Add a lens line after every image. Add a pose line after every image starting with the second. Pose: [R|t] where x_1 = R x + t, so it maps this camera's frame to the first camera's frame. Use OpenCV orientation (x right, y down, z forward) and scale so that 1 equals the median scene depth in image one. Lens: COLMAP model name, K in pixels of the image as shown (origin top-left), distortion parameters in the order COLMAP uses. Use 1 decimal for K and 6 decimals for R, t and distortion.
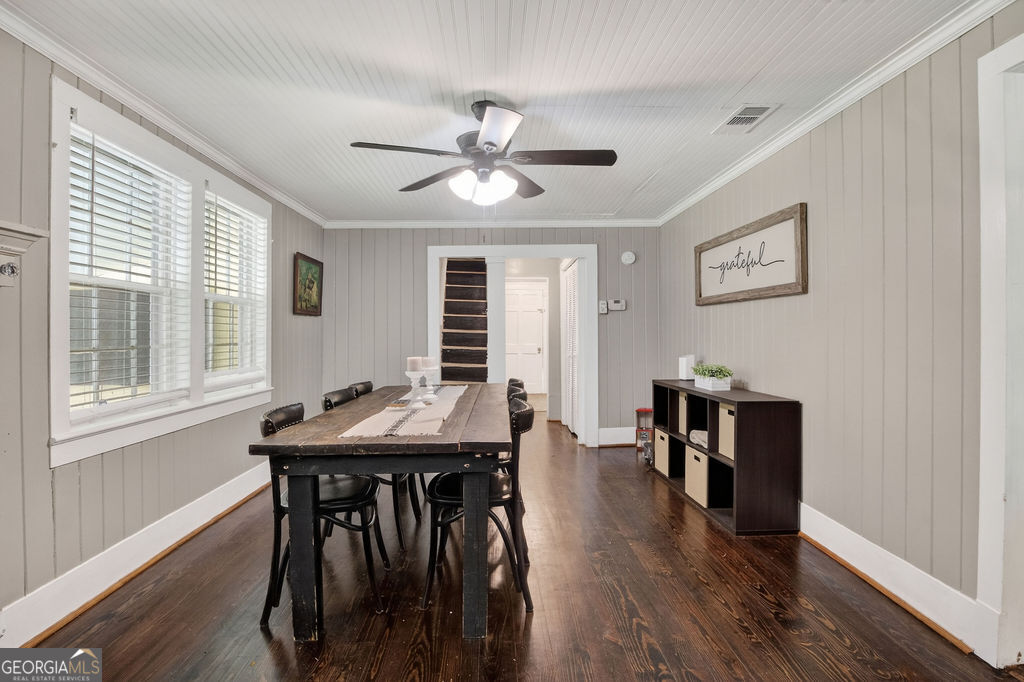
lens RADIAL K [[519.7, 0, 512.8], [0, 519.7, 334.6], [0, 0, 1]] dist [-0.000370, 0.001524]
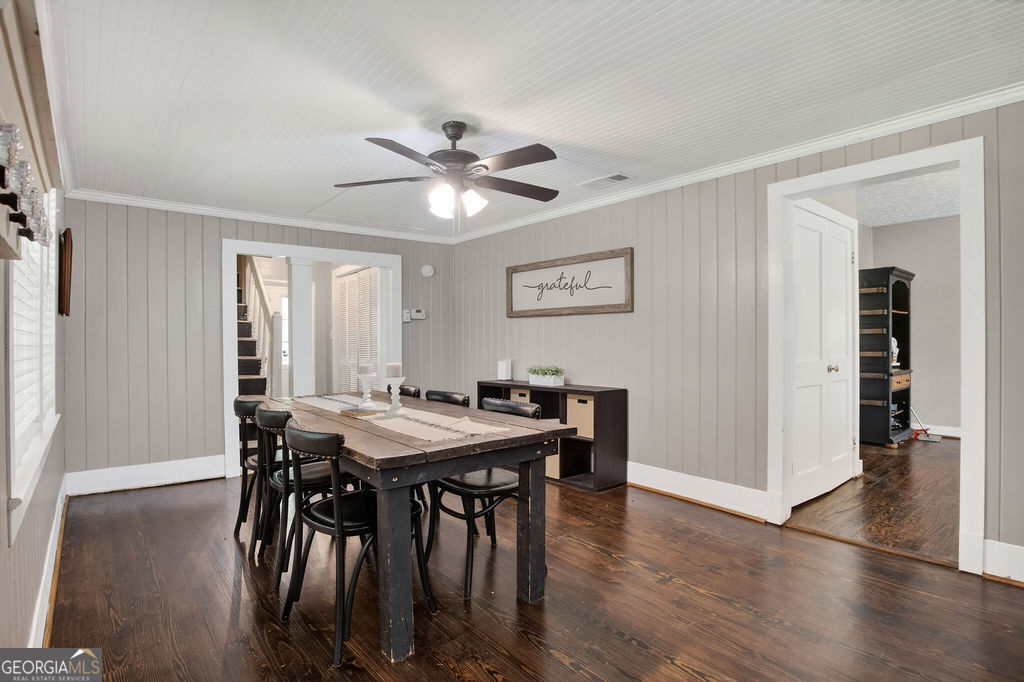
lens RADIAL K [[519.7, 0, 510.7], [0, 519.7, 343.6], [0, 0, 1]] dist [-0.000370, 0.001524]
pose [[0.803129, -0.002686, 0.595799, -0.480558], [0.002479, 0.999996, 0.001166, 0.003951], [-0.595800, 0.000541, 0.803132, 0.057444]]
